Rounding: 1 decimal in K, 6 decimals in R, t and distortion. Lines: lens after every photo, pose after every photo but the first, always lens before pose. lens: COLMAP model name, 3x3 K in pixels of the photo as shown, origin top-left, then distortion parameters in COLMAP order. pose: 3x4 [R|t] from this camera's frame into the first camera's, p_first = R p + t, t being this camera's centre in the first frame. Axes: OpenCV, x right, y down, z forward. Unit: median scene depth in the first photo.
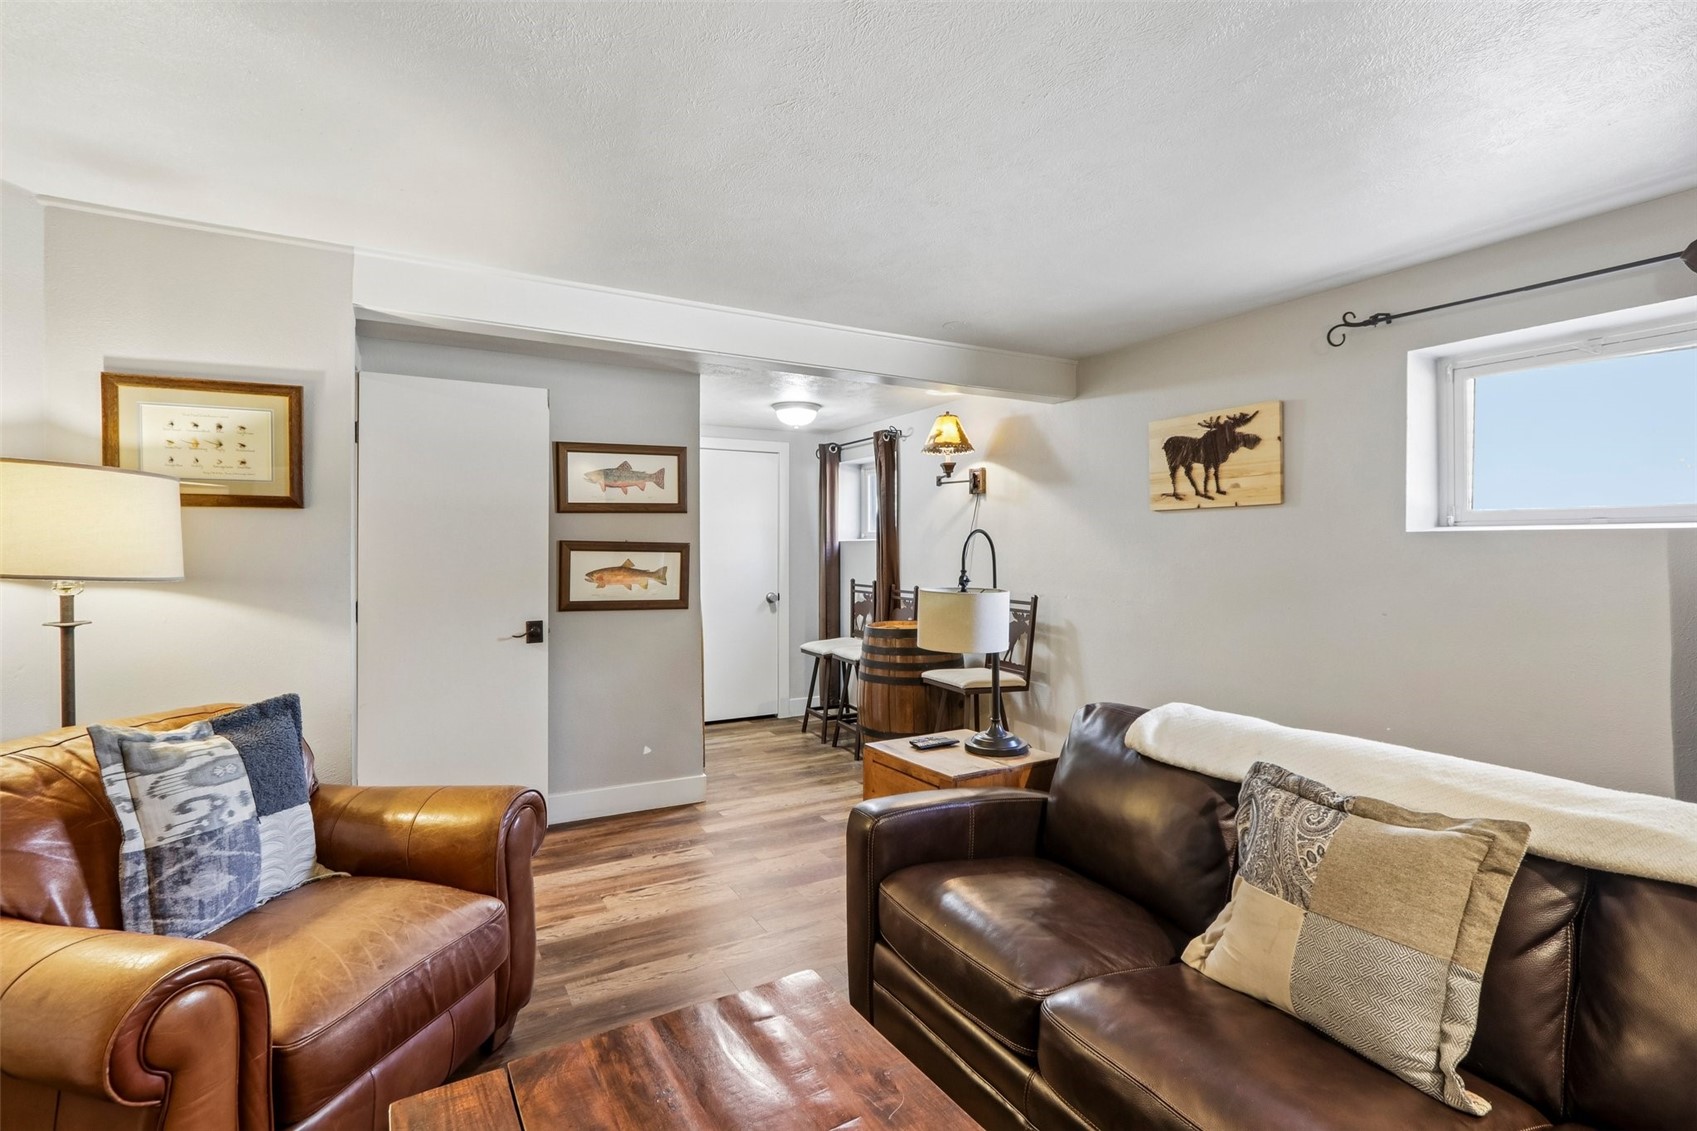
lens RADIAL K [[808.0, 0, 852.0], [0, 808.0, 561.2], [0, 0, 1]] dist [0.001570, 0.000088]
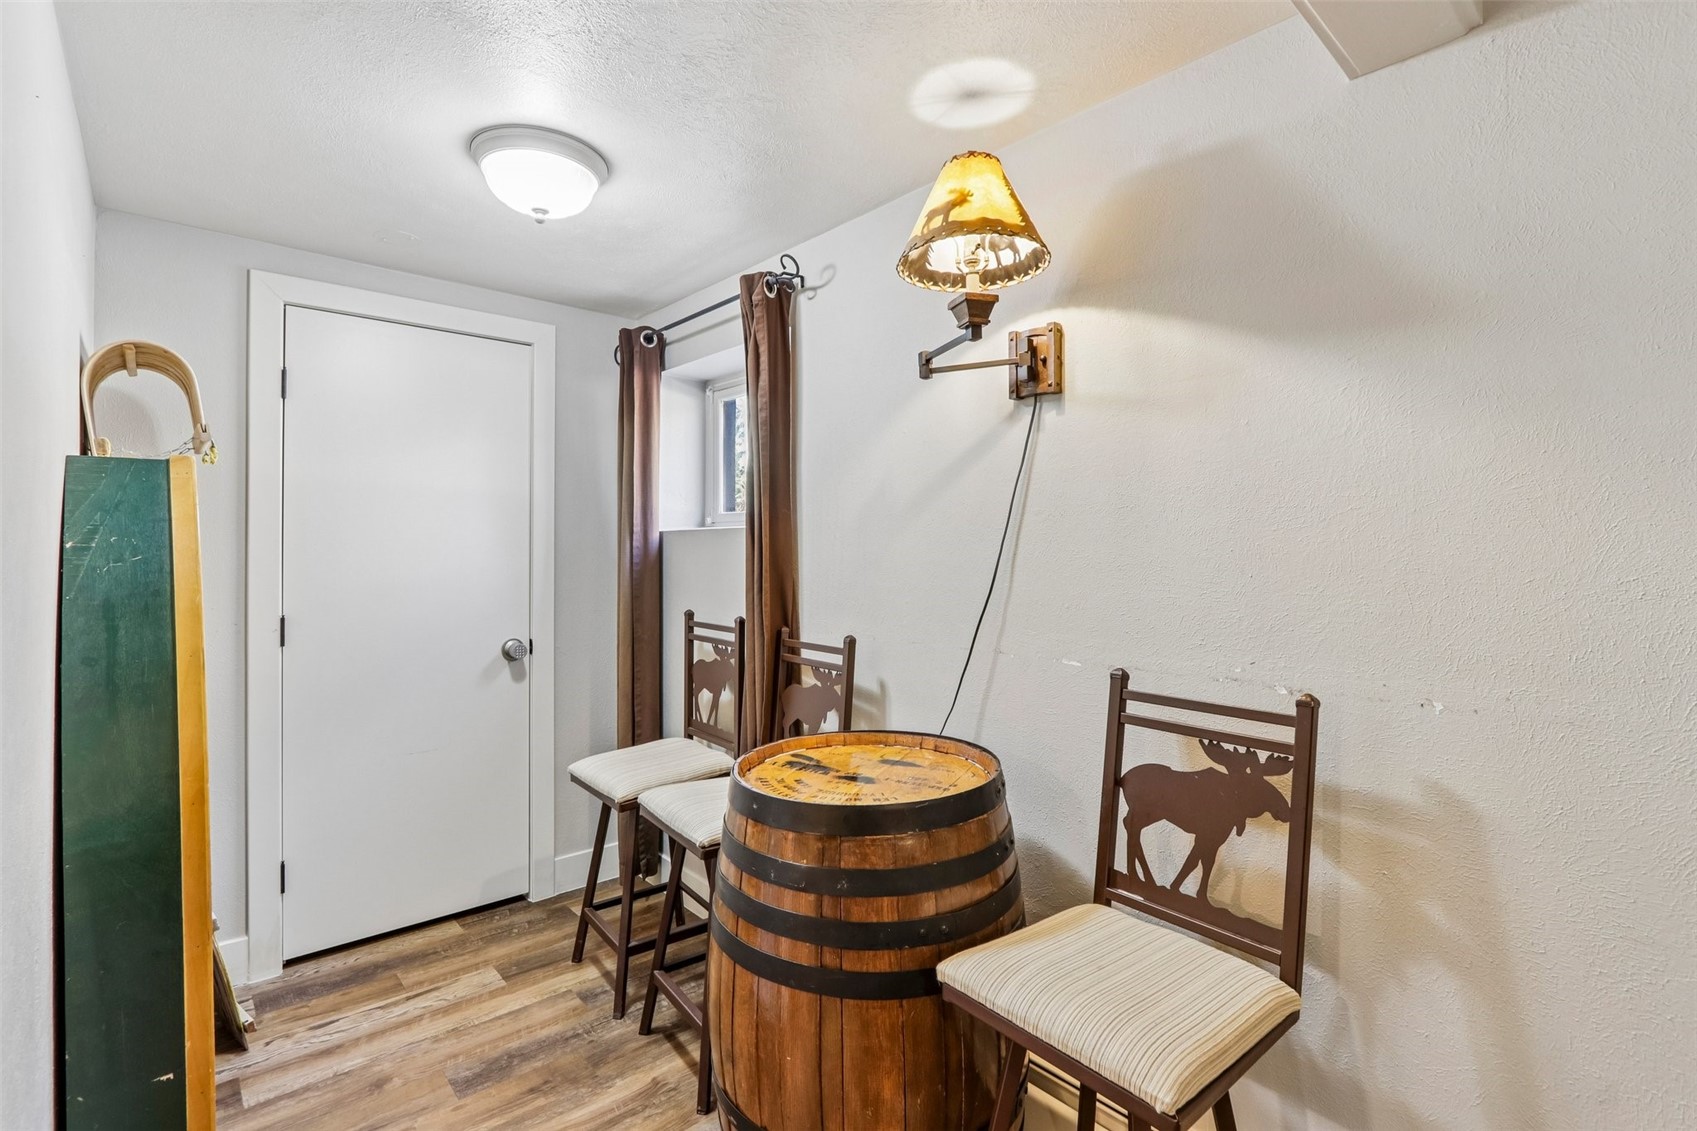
lens RADIAL K [[808.0, 0, 836.9], [0, 808.0, 573.4], [0, 0, 1]] dist [0.001570, 0.000088]
pose [[0.981924, 0.002277, 0.189260, -0.004212], [-0.003583, 0.999972, 0.006560, -0.003668], [-0.189240, -0.007119, 0.981905, 0.560834]]
